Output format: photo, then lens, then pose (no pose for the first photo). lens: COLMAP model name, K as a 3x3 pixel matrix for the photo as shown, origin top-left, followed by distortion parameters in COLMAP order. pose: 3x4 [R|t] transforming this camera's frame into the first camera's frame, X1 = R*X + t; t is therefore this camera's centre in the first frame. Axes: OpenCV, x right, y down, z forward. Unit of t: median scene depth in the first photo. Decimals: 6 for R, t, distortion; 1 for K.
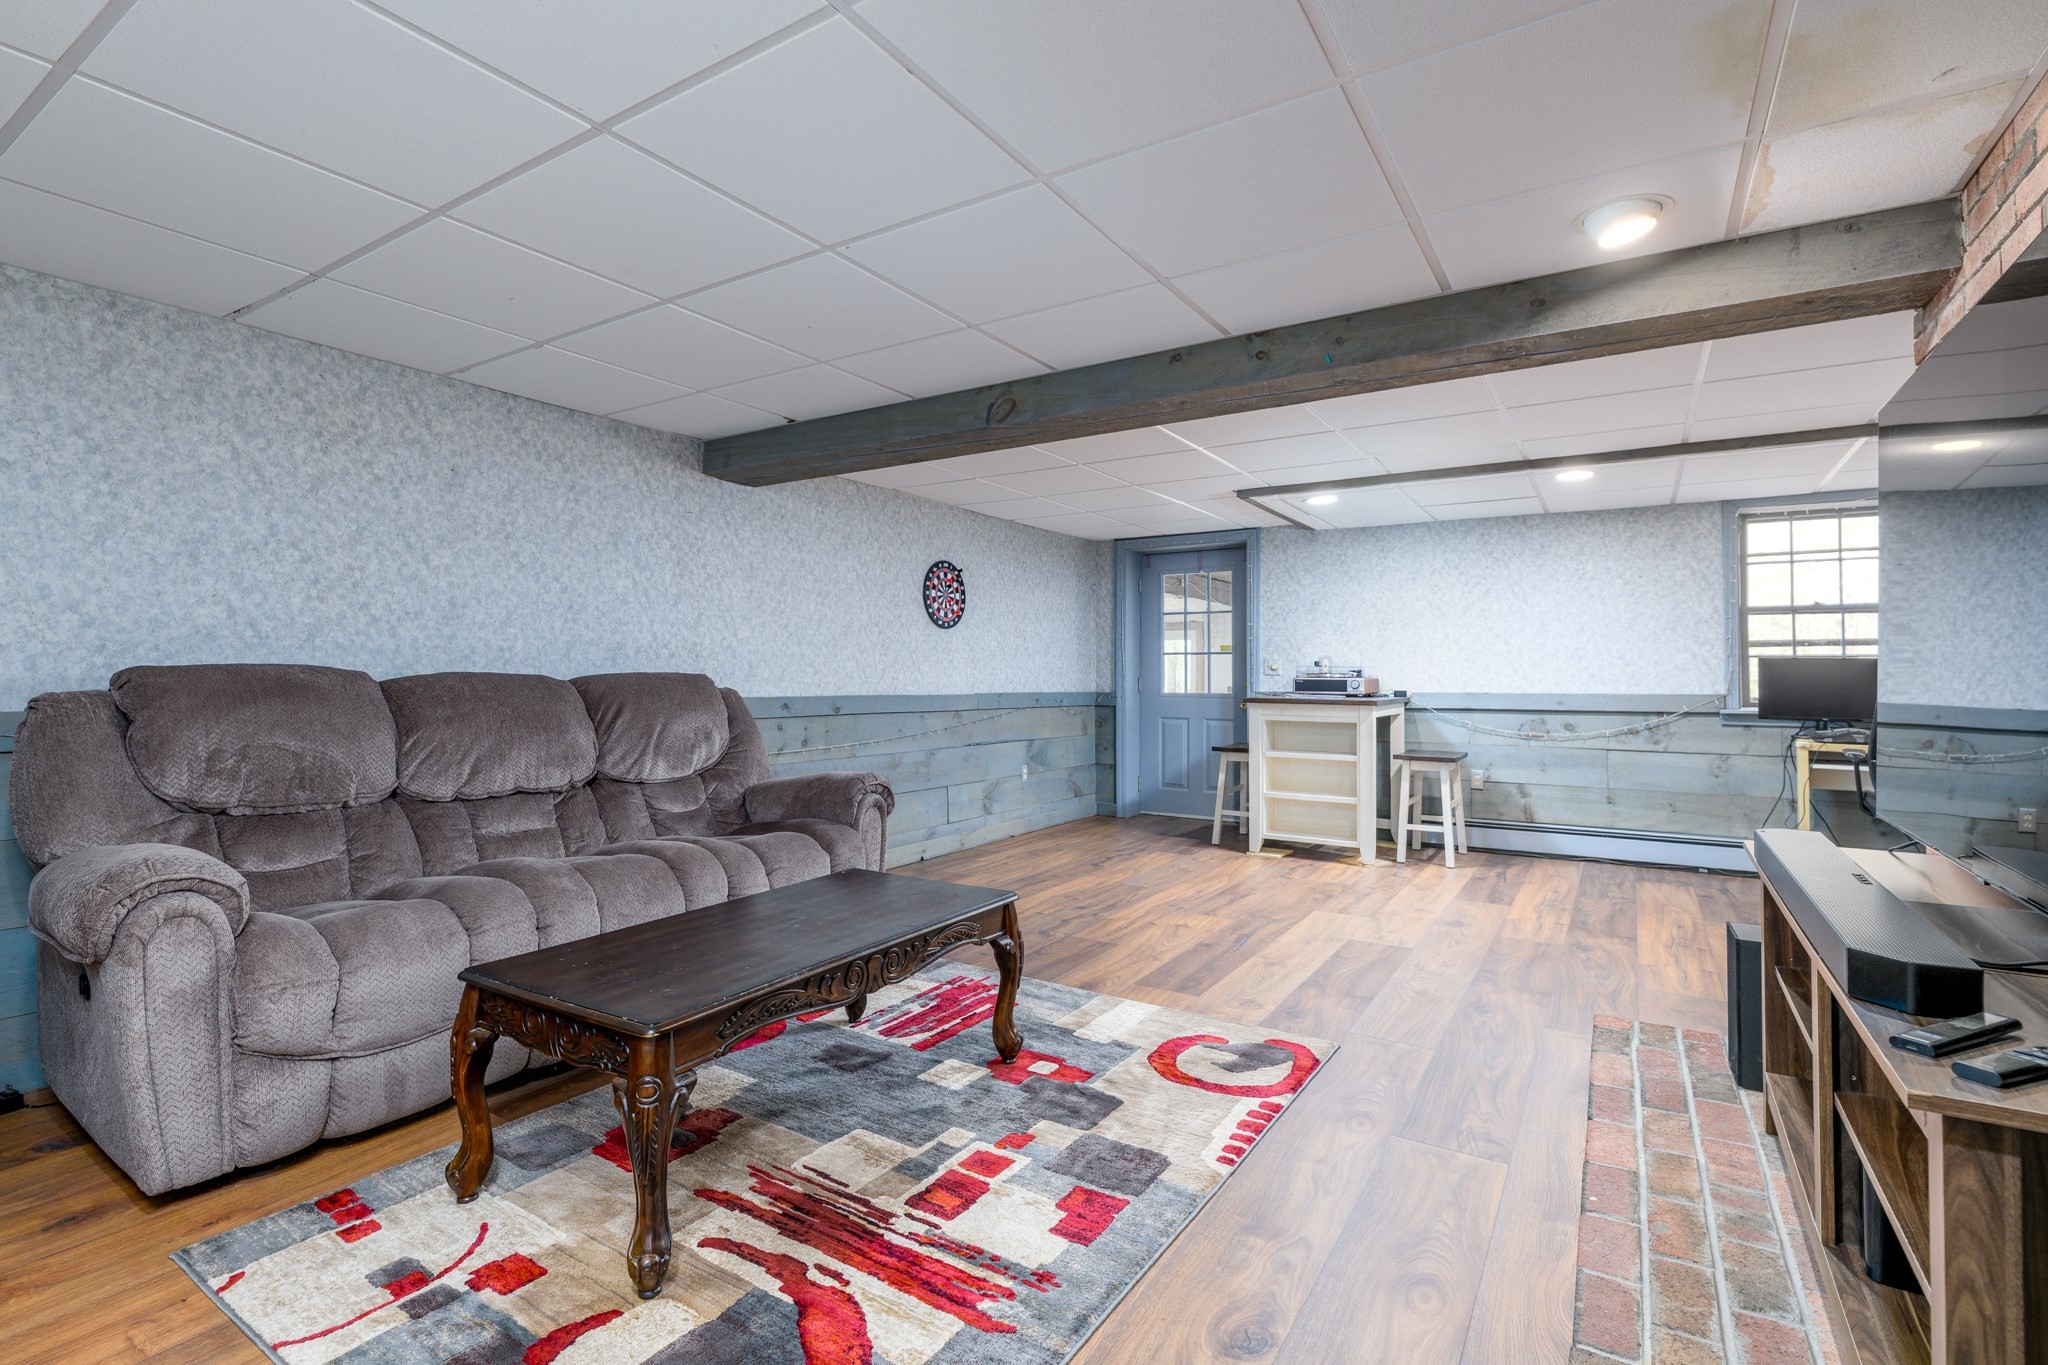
lens RADIAL K [[955.6, 0, 1010.6], [0, 955.6, 648.1], [0, 0, 1]] dist [0.000997, 0.000000]
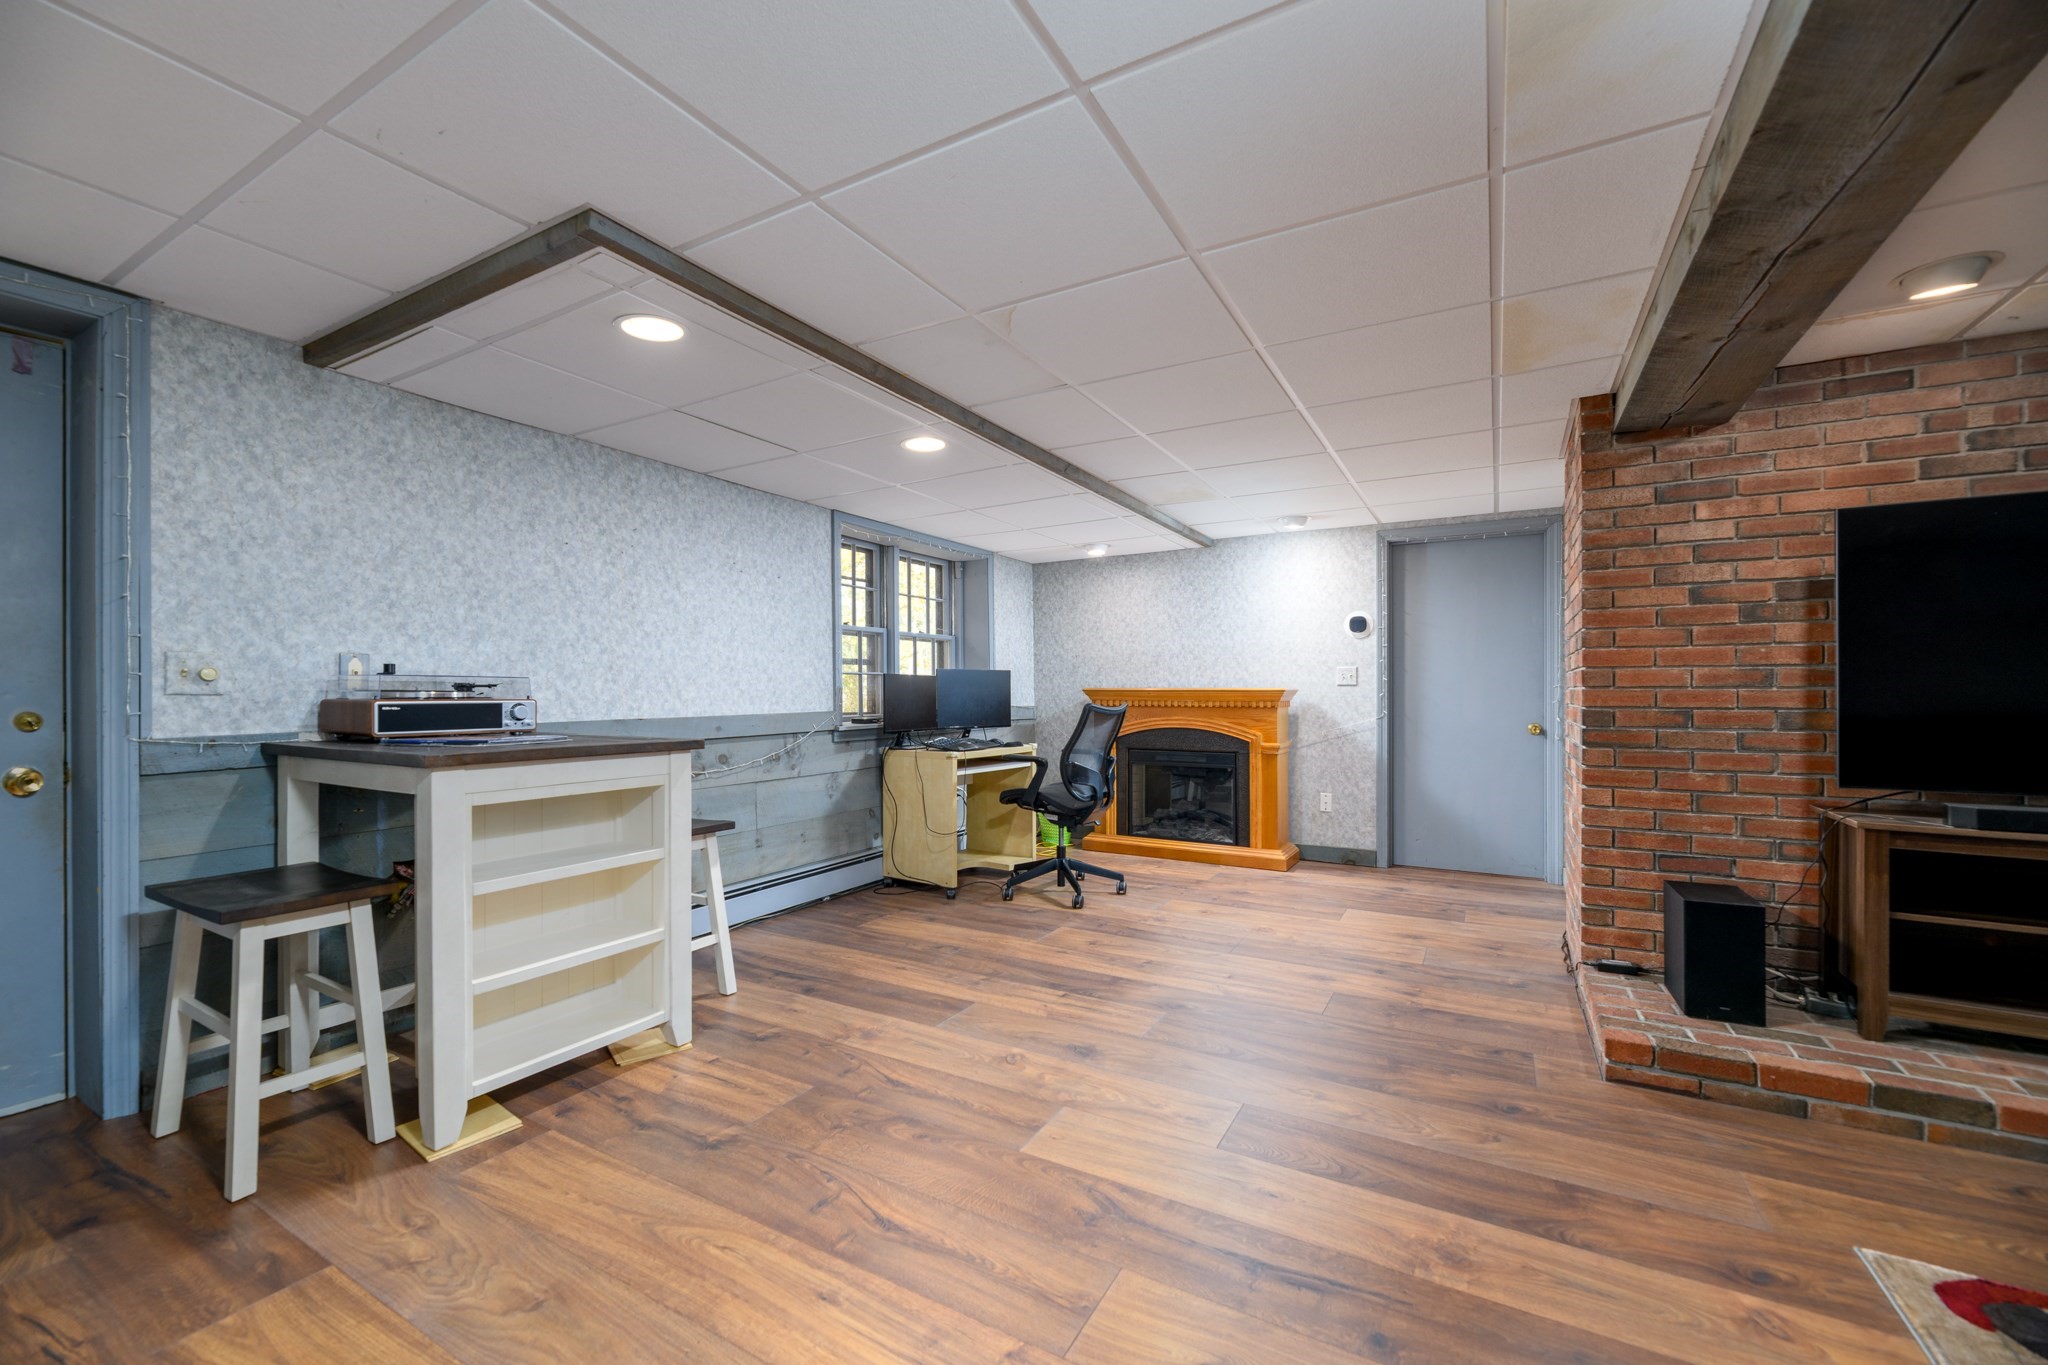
lens RADIAL K [[831.9, 0, 1013.0], [0, 831.9, 692.6], [0, 0, 1]] dist [-0.000981, 0.000121]
pose [[-0.052741, -0.005399, 0.998594, -0.105044], [-0.025833, 0.999658, 0.004040, 0.021686], [-0.998274, -0.025583, -0.052863, 0.857986]]
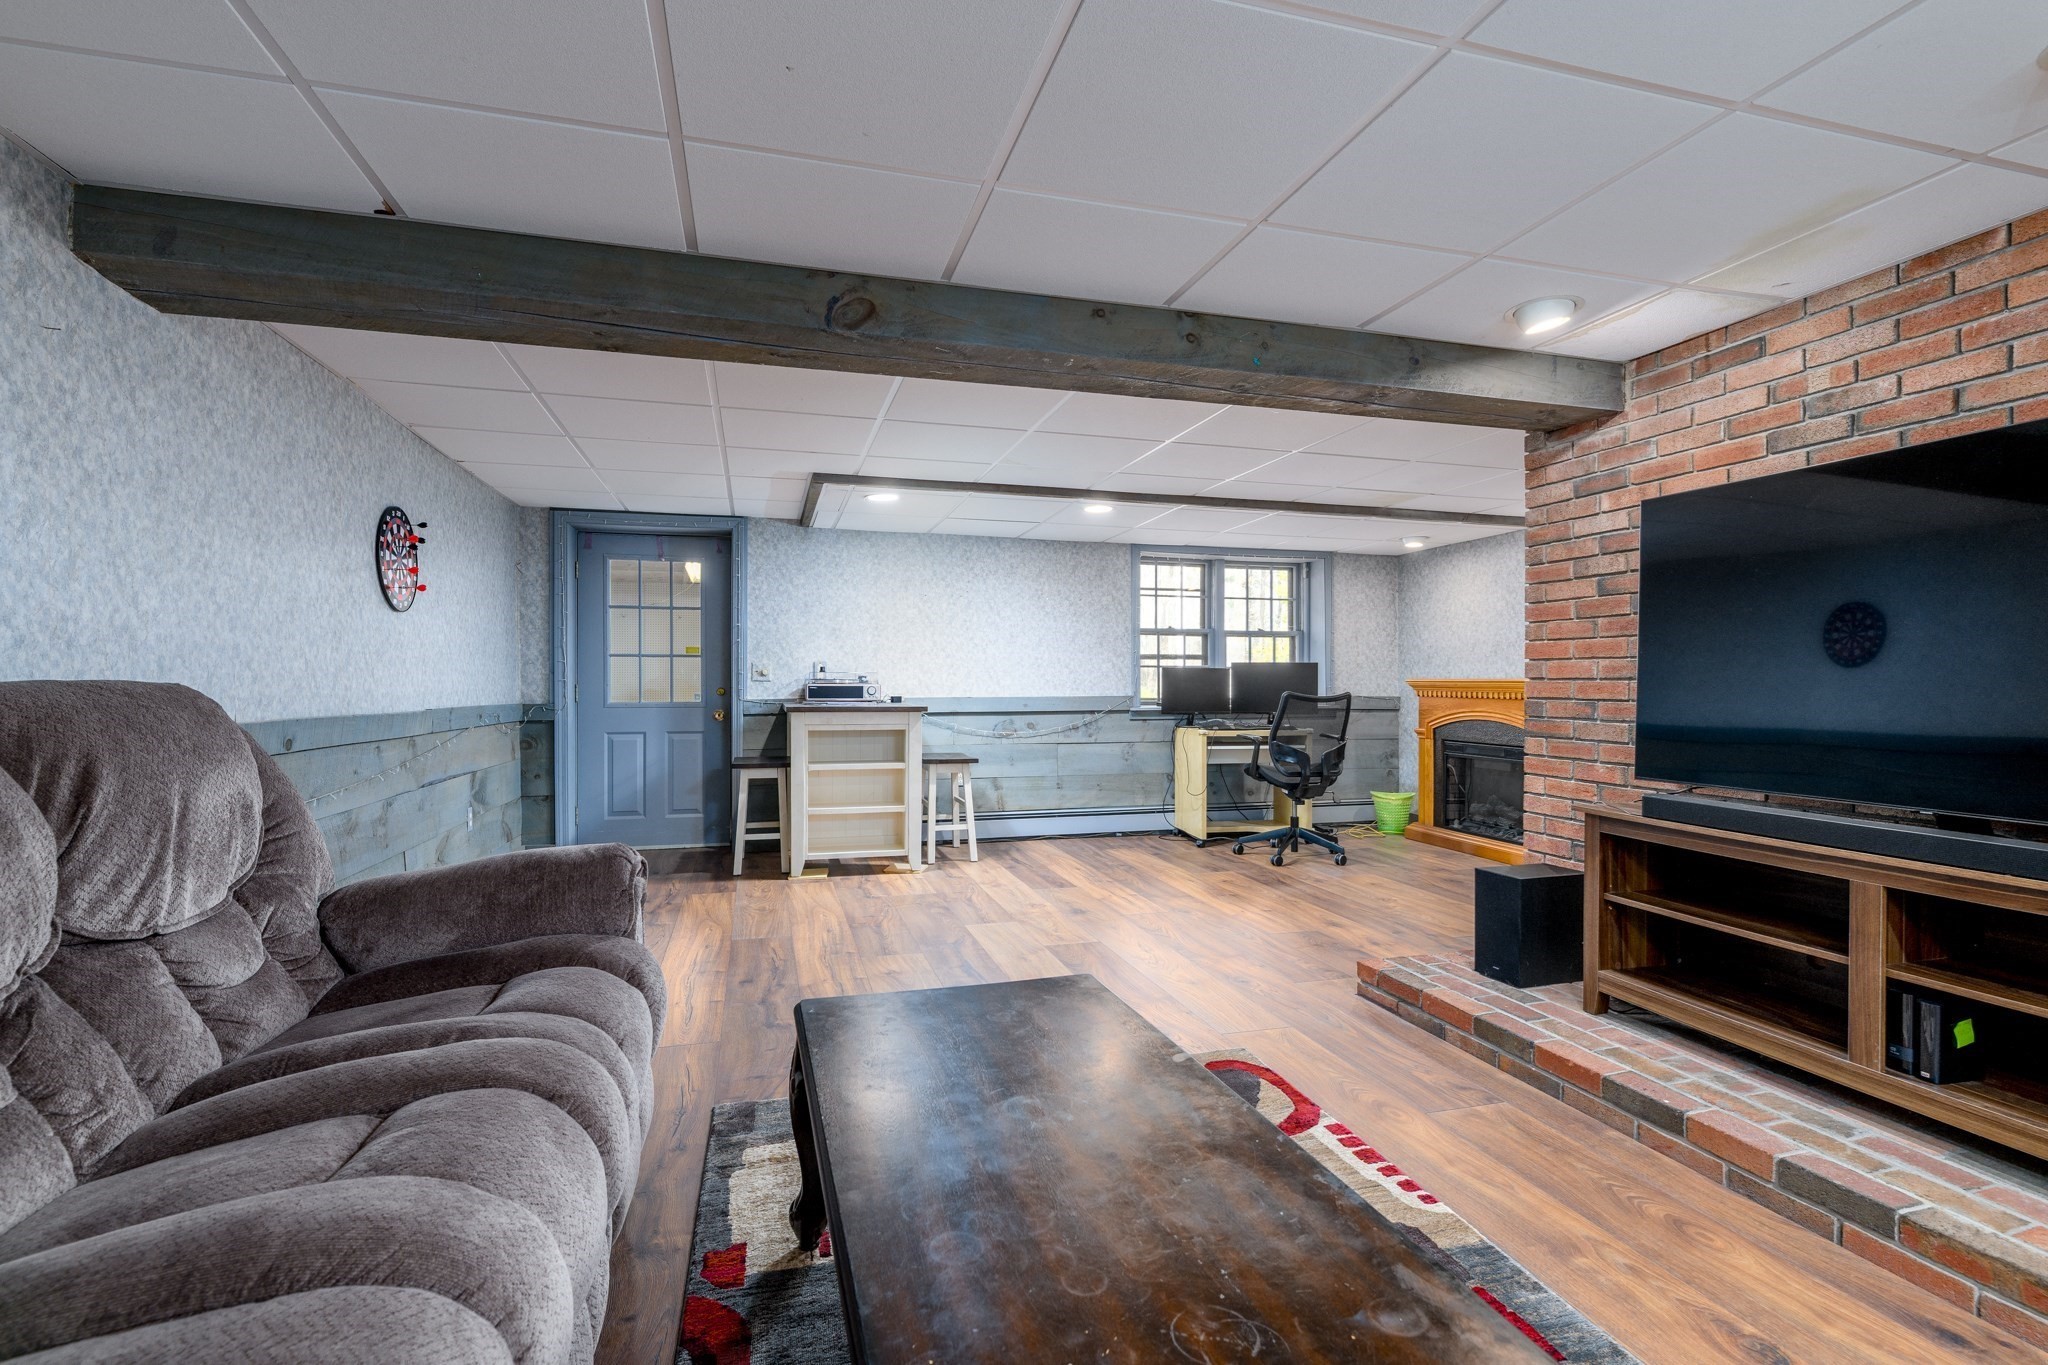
lens RADIAL K [[934.1, 0, 1015.4], [0, 934.1, 686.8], [0, 0, 1]] dist [0.000024, 0.000063]
pose [[0.663689, -0.006656, 0.747979, -0.291856], [-0.020466, 0.999424, 0.027054, 0.005765], [-0.747729, -0.033264, 0.663171, 0.284088]]
